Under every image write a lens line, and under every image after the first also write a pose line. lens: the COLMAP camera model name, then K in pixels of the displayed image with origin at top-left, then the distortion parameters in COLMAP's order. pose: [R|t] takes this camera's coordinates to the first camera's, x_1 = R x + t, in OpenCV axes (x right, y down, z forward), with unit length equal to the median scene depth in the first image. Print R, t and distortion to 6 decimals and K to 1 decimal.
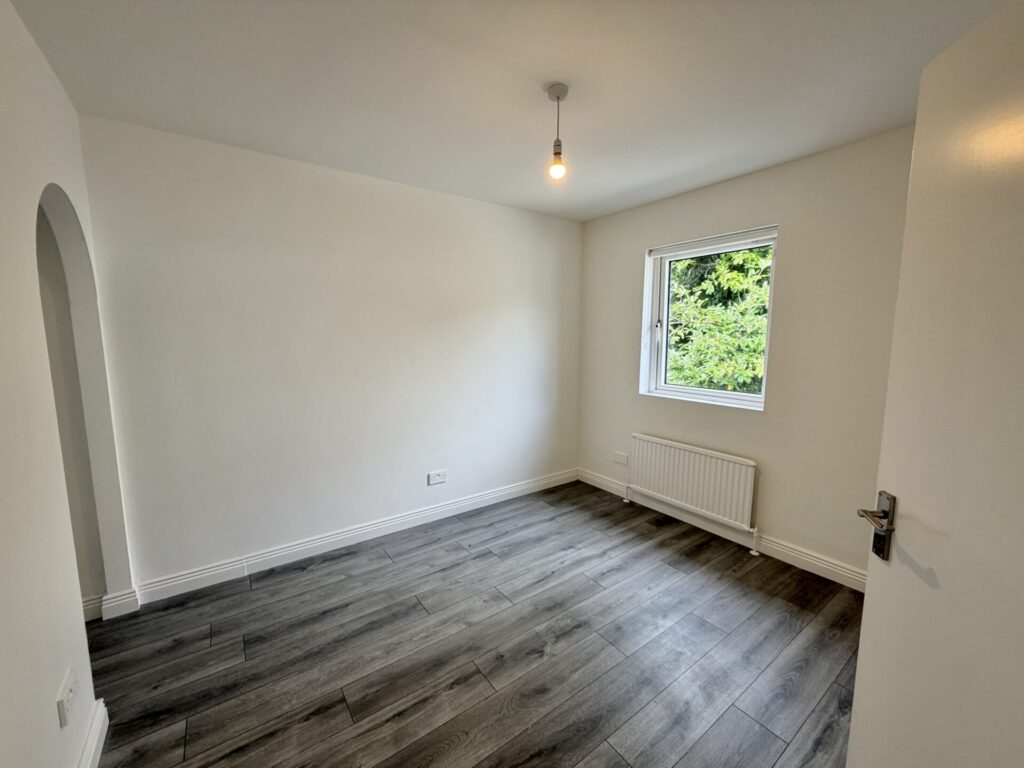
lens RADIAL K [[408.0, 0, 508.8], [0, 408.0, 383.4], [0, 0, 1]] dist [-0.000084, 0.000497]
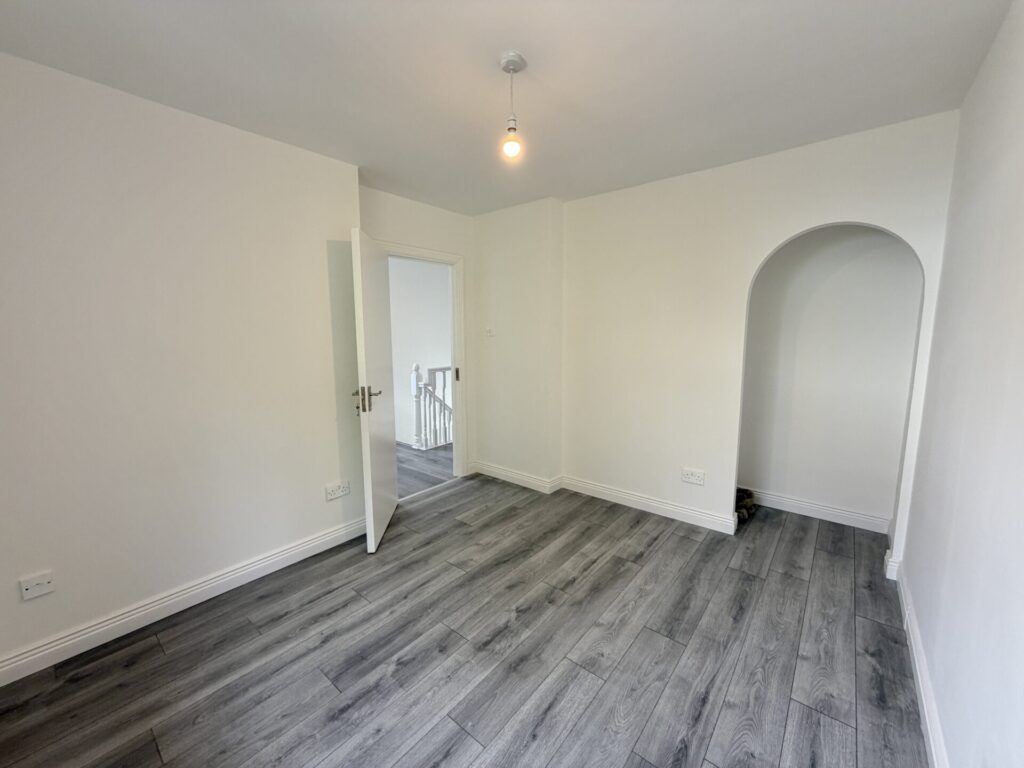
lens RADIAL K [[408.0, 0, 508.8], [0, 408.0, 383.4], [0, 0, 1]] dist [-0.000084, 0.000497]
pose [[-0.967340, 0.041502, -0.250060, 0.326094], [-0.022716, 0.968342, 0.248591, -0.199368], [0.252461, 0.246153, -0.935774, 1.716003]]
